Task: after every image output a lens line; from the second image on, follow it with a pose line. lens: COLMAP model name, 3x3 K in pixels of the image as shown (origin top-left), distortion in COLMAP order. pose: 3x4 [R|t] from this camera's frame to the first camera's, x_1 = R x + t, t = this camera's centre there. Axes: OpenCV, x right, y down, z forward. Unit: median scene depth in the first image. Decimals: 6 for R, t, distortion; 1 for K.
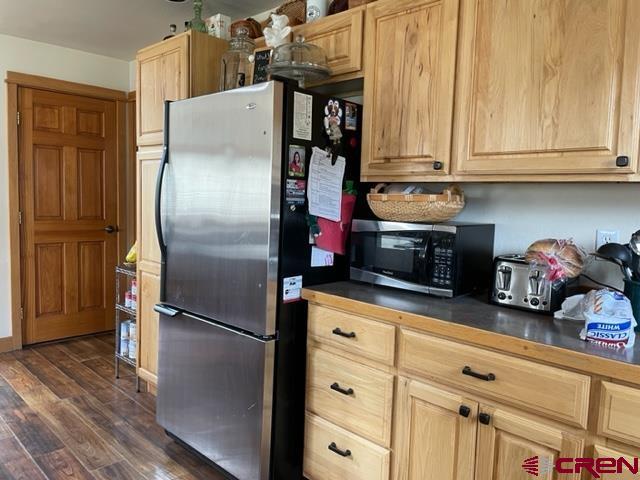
lens RADIAL K [[481.3, 0, 319.4], [0, 481.3, 237.6], [0, 0, 1]] dist [0.061135, -0.082903]
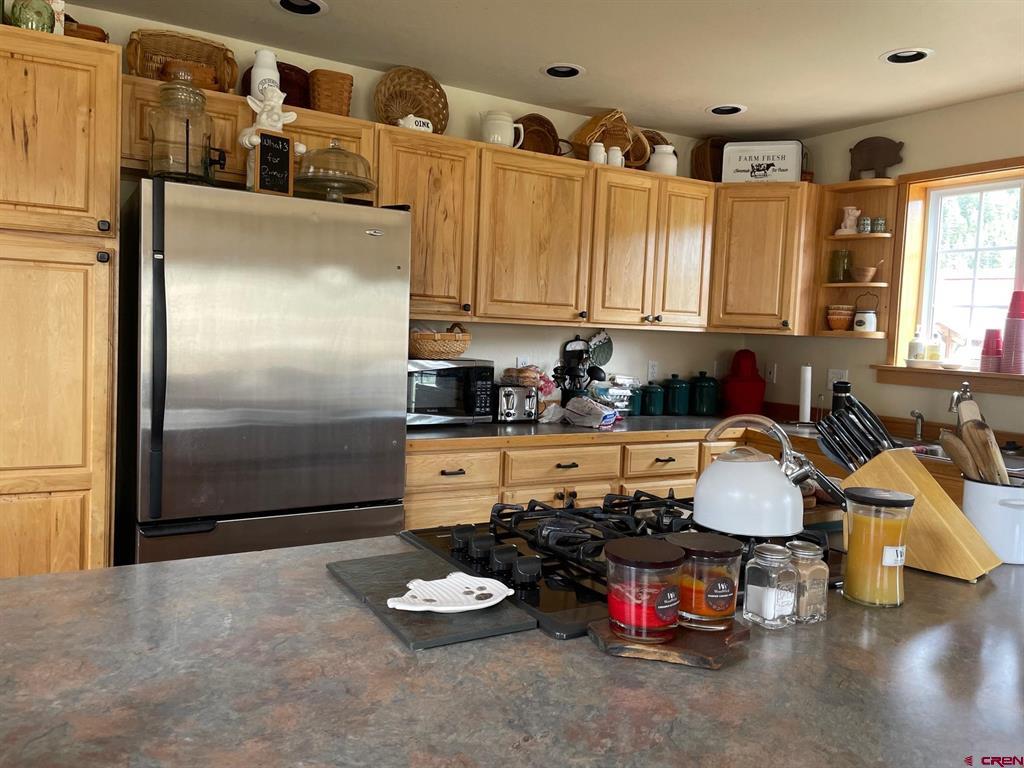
lens RADIAL K [[770.1, 0, 503.1], [0, 770.1, 377.7], [0, 0, 1]] dist [0.061135, -0.082903]
pose [[0.267831, -0.079031, 0.960219, -1.629023], [0.049283, 0.996449, 0.068266, -0.118482], [-0.962205, 0.029039, 0.270775, 0.502964]]
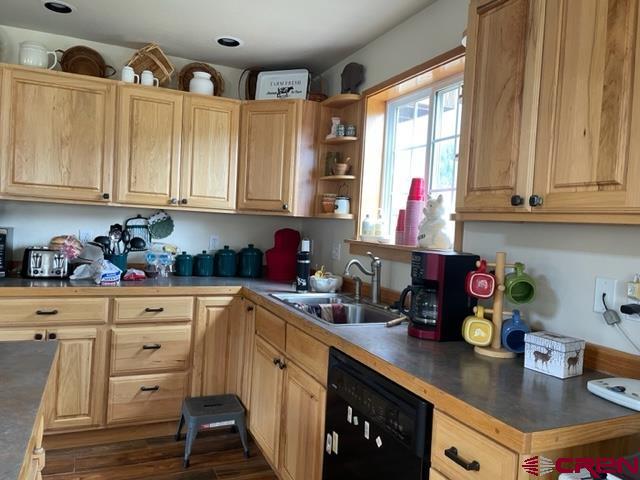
lens RADIAL K [[481.3, 0, 326.6], [0, 481.3, 239.4], [0, 0, 1]] dist [0.061135, -0.082903]
pose [[0.354337, -0.037622, 0.934361, -0.845082], [0.035599, 0.999009, 0.026725, 0.003437], [-0.934440, 0.023793, 0.355325, -0.517072]]
